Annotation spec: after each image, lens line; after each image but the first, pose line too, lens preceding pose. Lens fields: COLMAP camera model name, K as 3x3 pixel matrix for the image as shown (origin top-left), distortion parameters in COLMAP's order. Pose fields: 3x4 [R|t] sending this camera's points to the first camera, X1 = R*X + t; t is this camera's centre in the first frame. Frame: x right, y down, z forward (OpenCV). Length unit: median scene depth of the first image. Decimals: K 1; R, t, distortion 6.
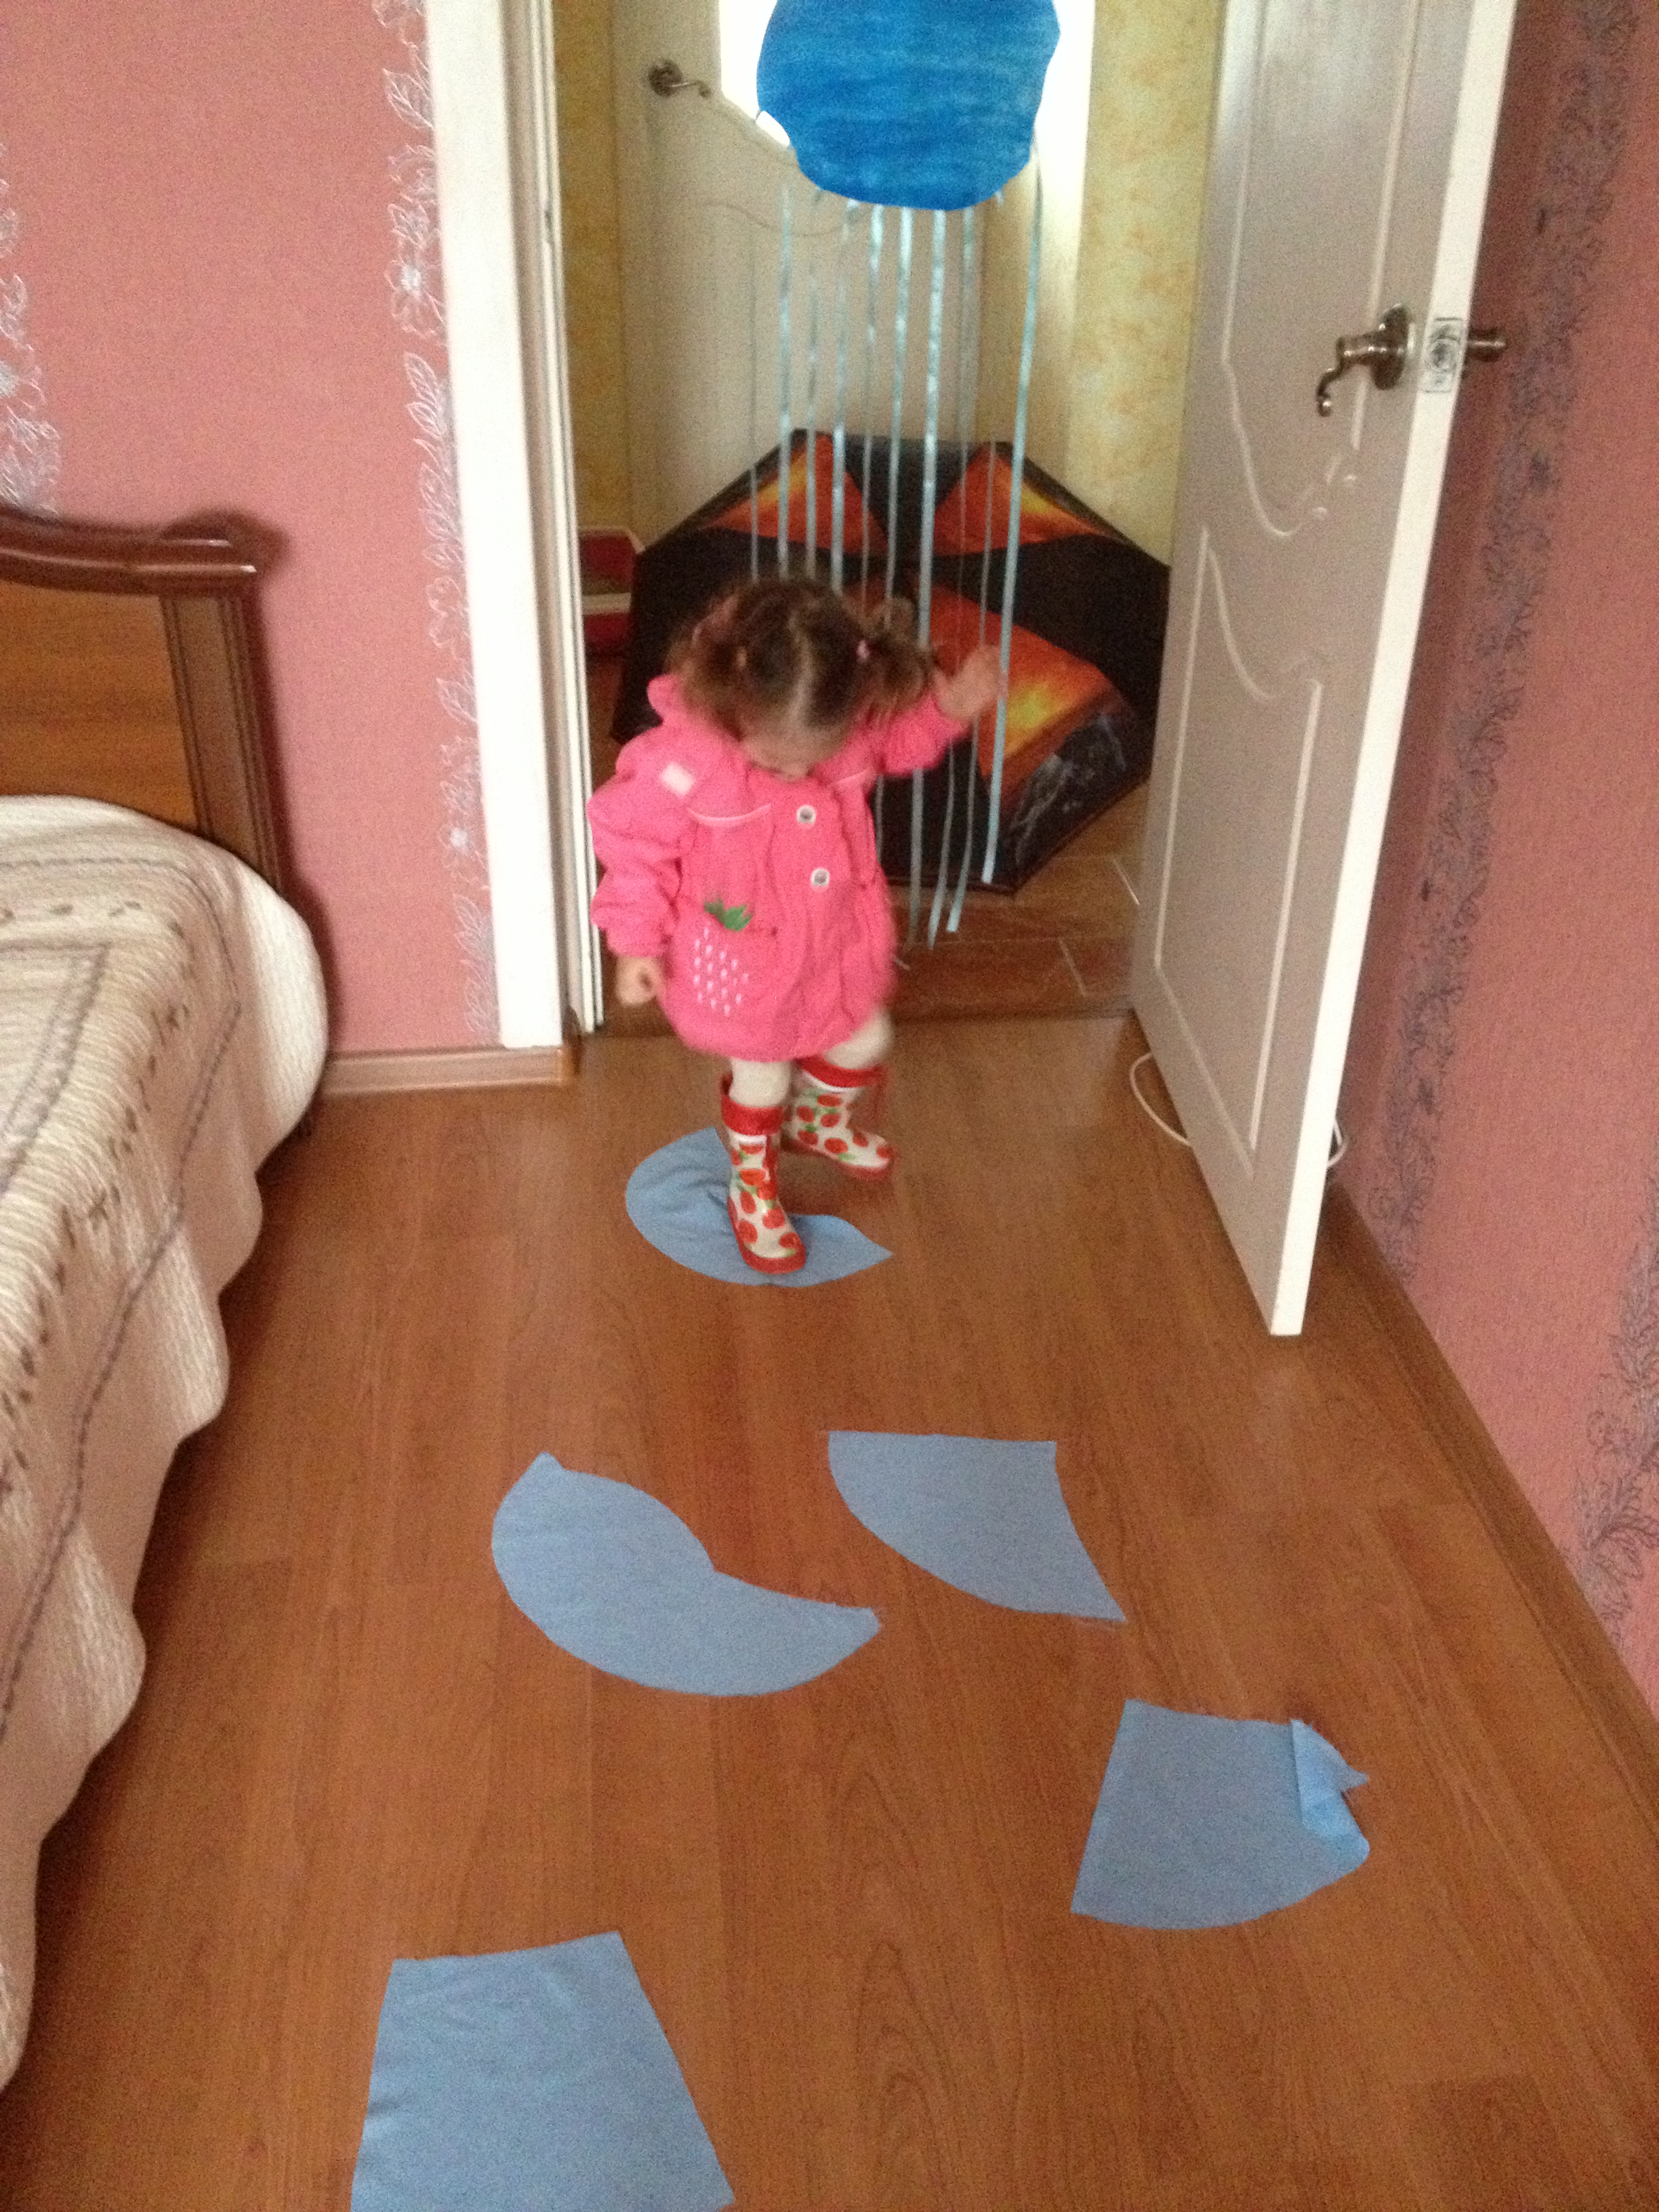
lens RADIAL K [[1921.6, 0, 829.5], [0, 1921.6, 1106.0], [0, 0, 1]] dist [0.000544, -0.126872]
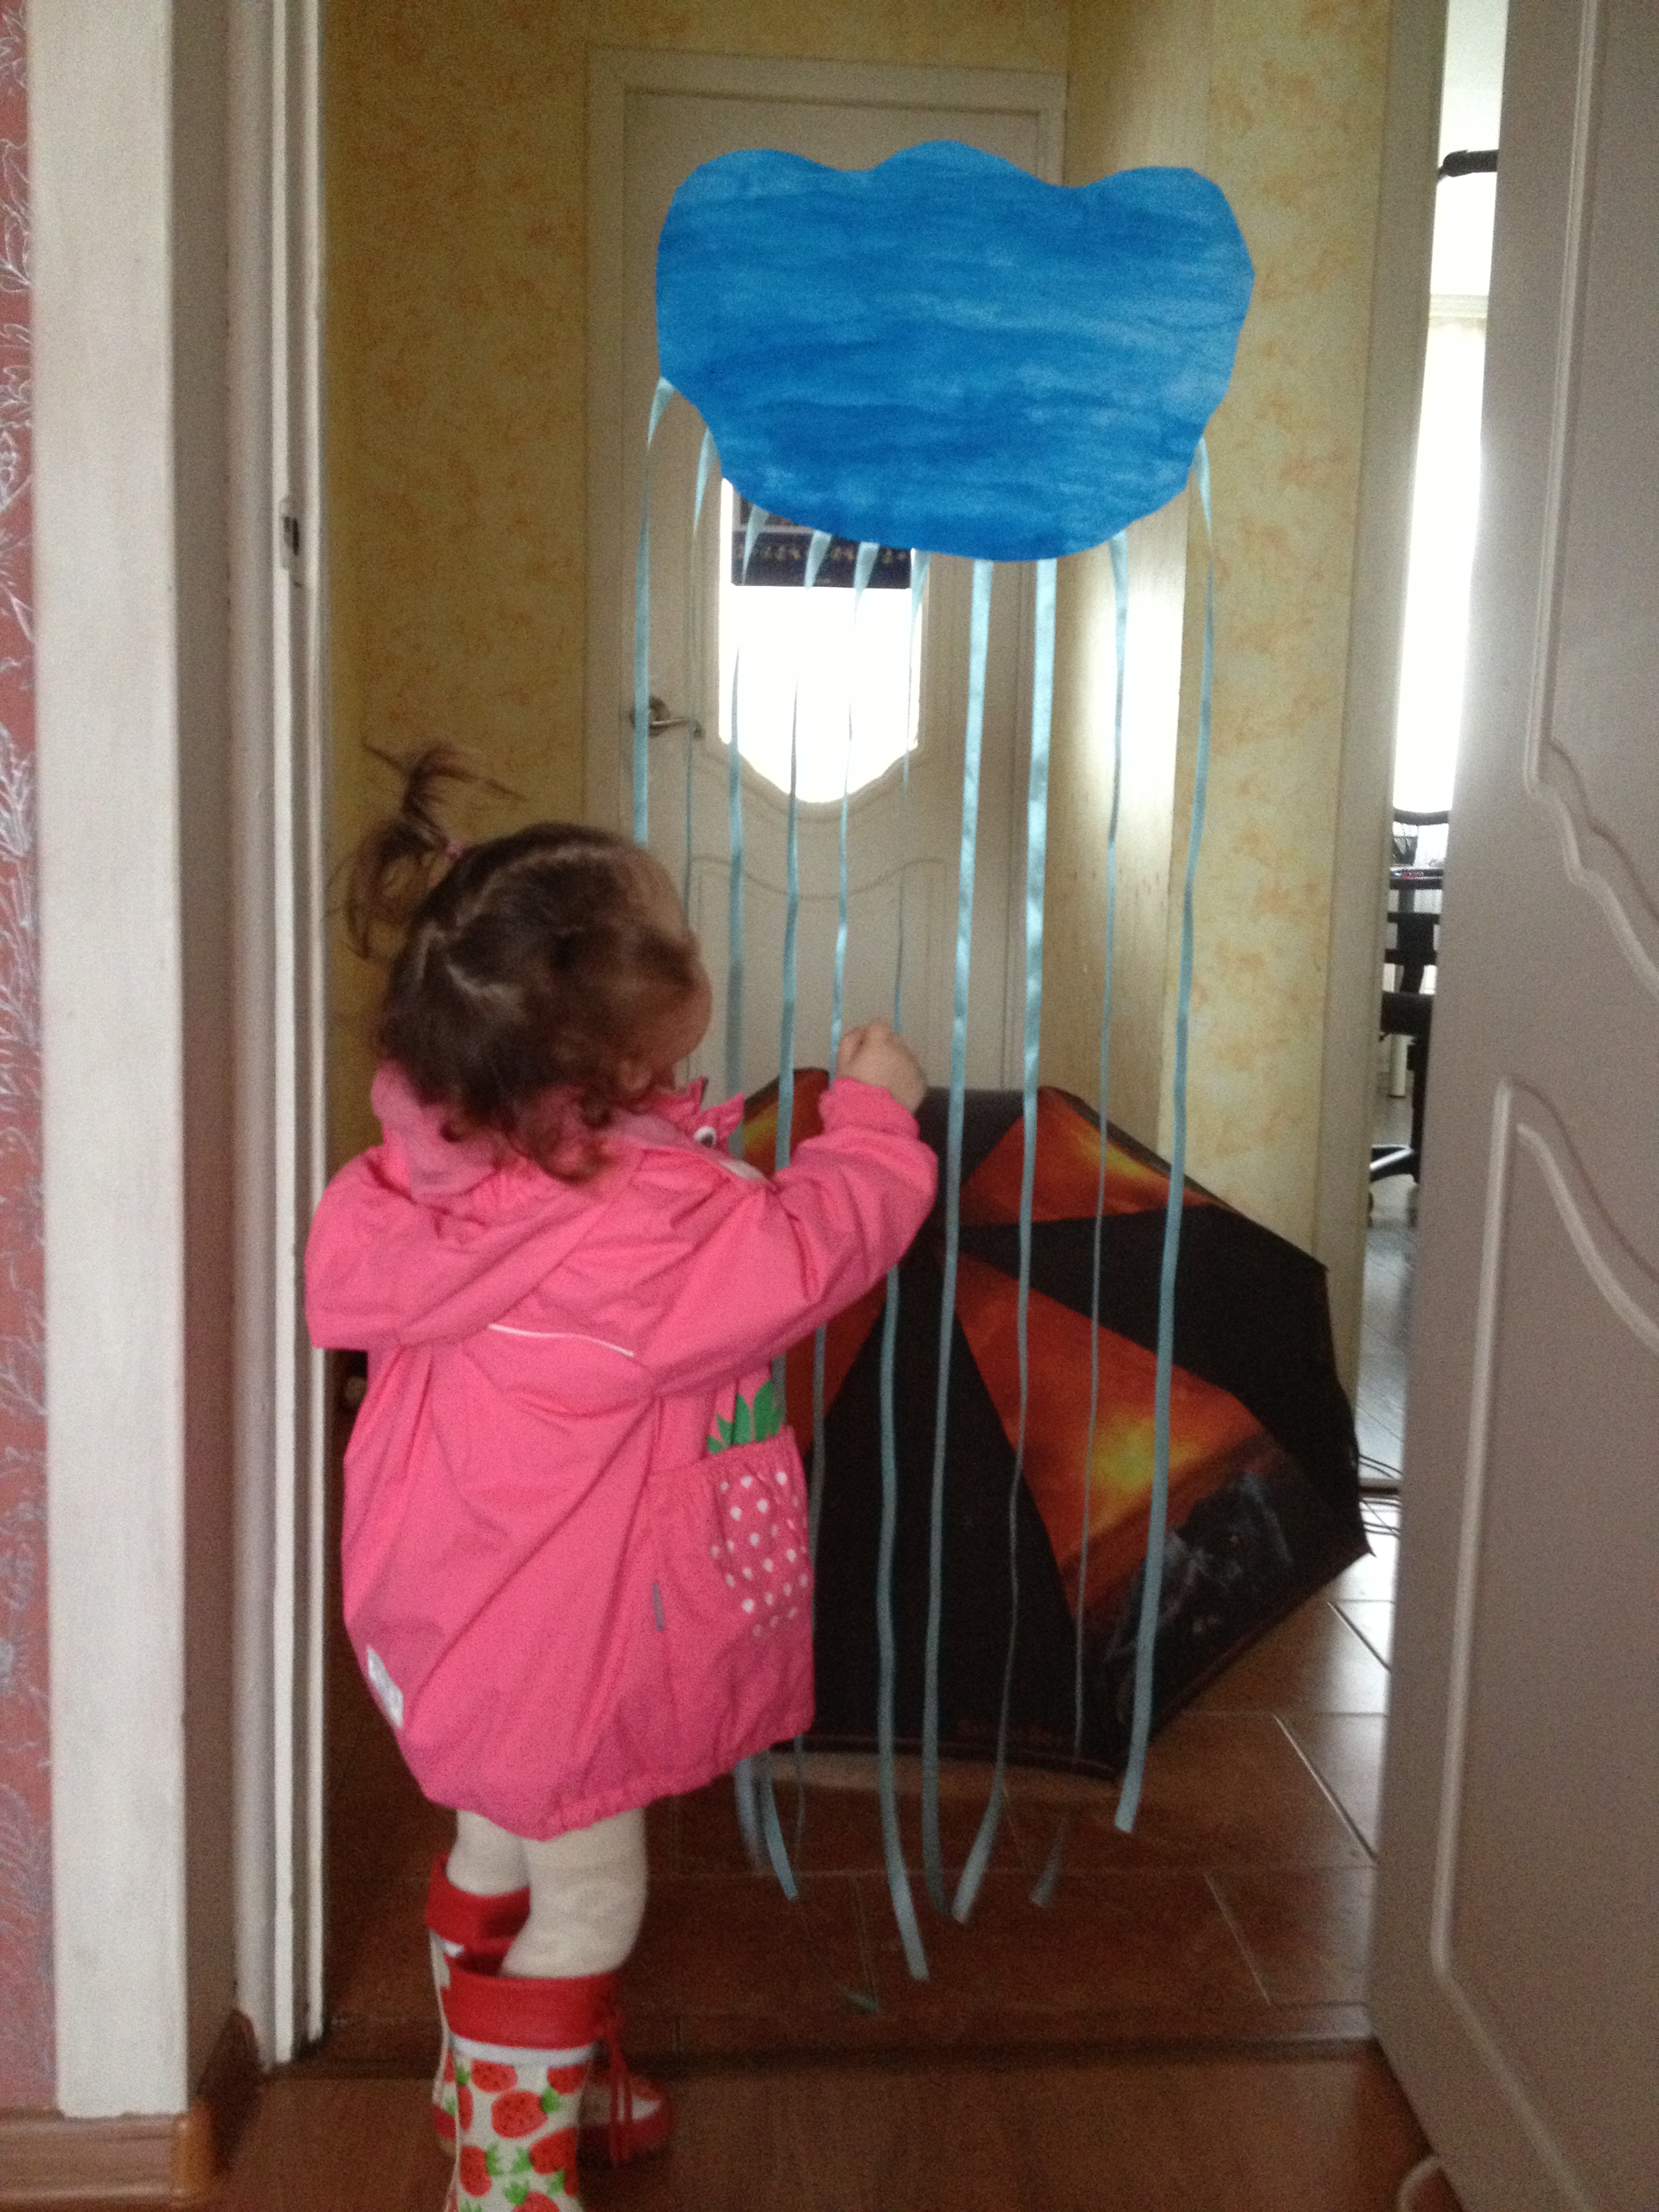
lens RADIAL K [[1893.5, 0, 829.5], [0, 1893.5, 1106.0], [0, 0, 1]] dist [0.004446, -0.018599]
pose [[0.999389, 0.018397, -0.029712, 0.027861], [-0.028900, 0.913118, -0.406670, -0.071933], [0.019649, 0.407280, 0.913092, 0.470699]]
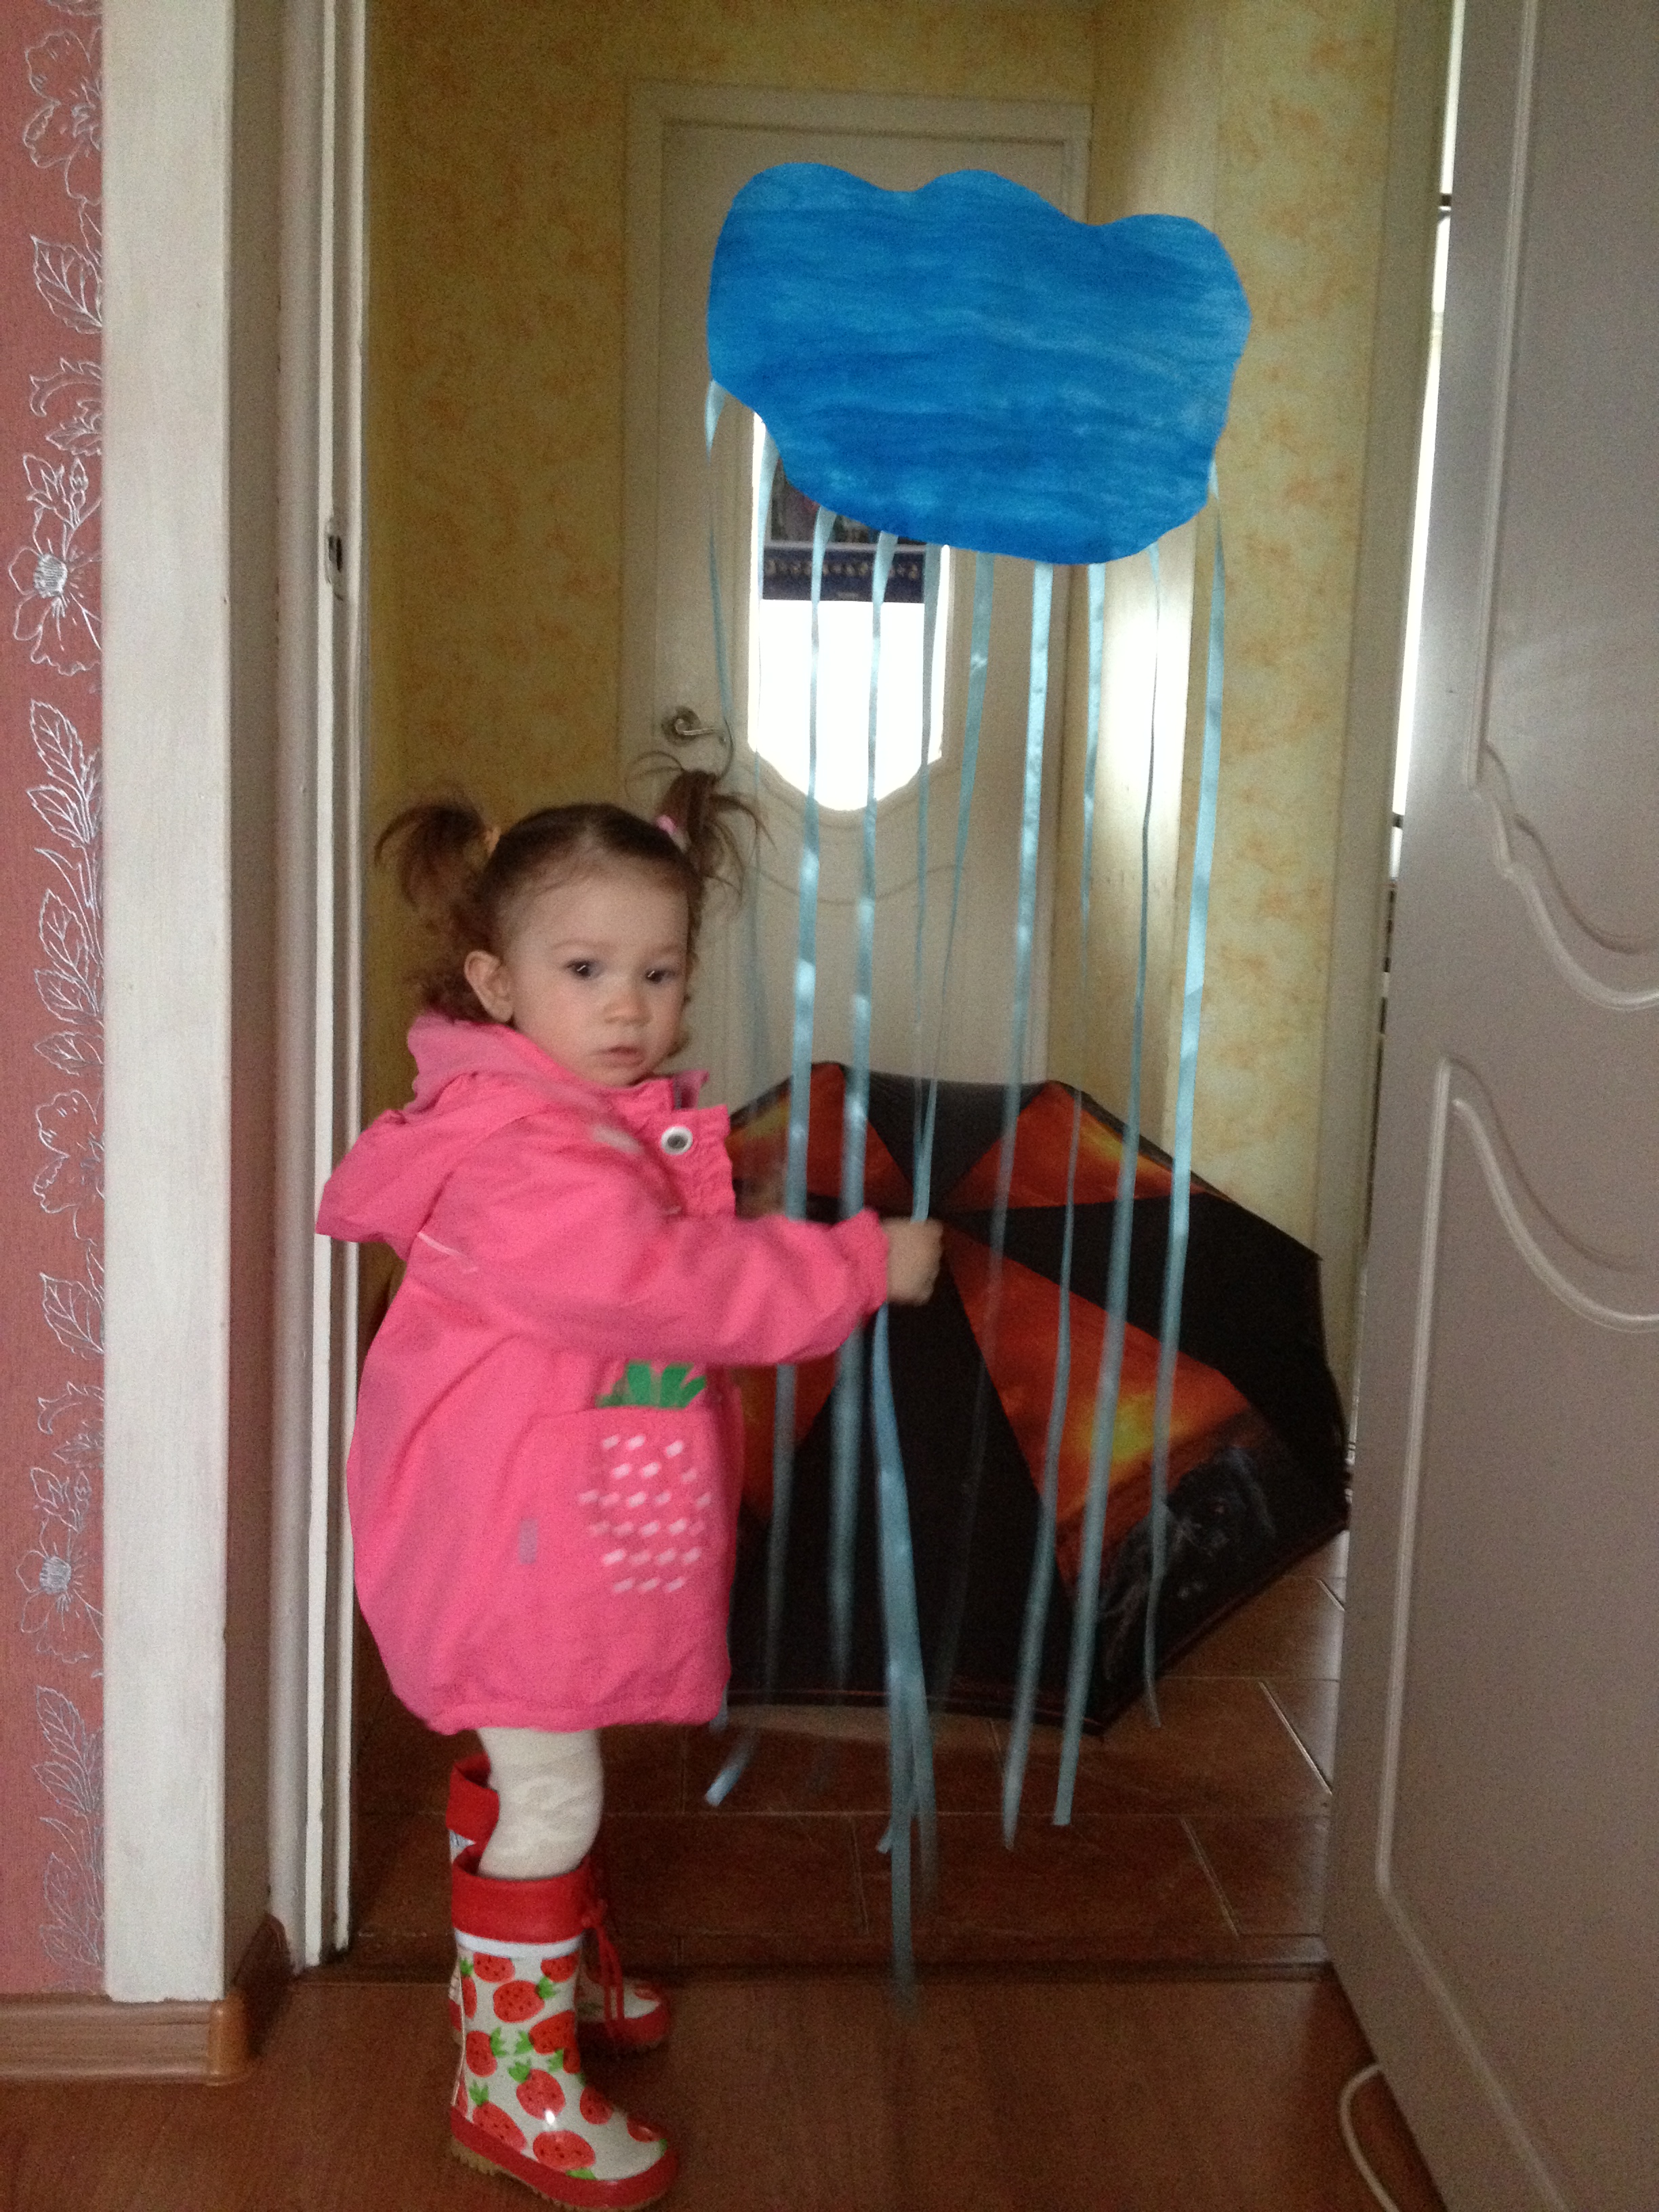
lens RADIAL K [[1893.5, 0, 829.5], [0, 1893.5, 1106.0], [0, 0, 1]] dist [0.004446, -0.018599]
pose [[0.998365, 0.027237, -0.050247, 0.041165], [-0.045572, 0.909936, -0.412237, -0.047150], [0.034493, 0.413853, 0.909690, 0.440124]]
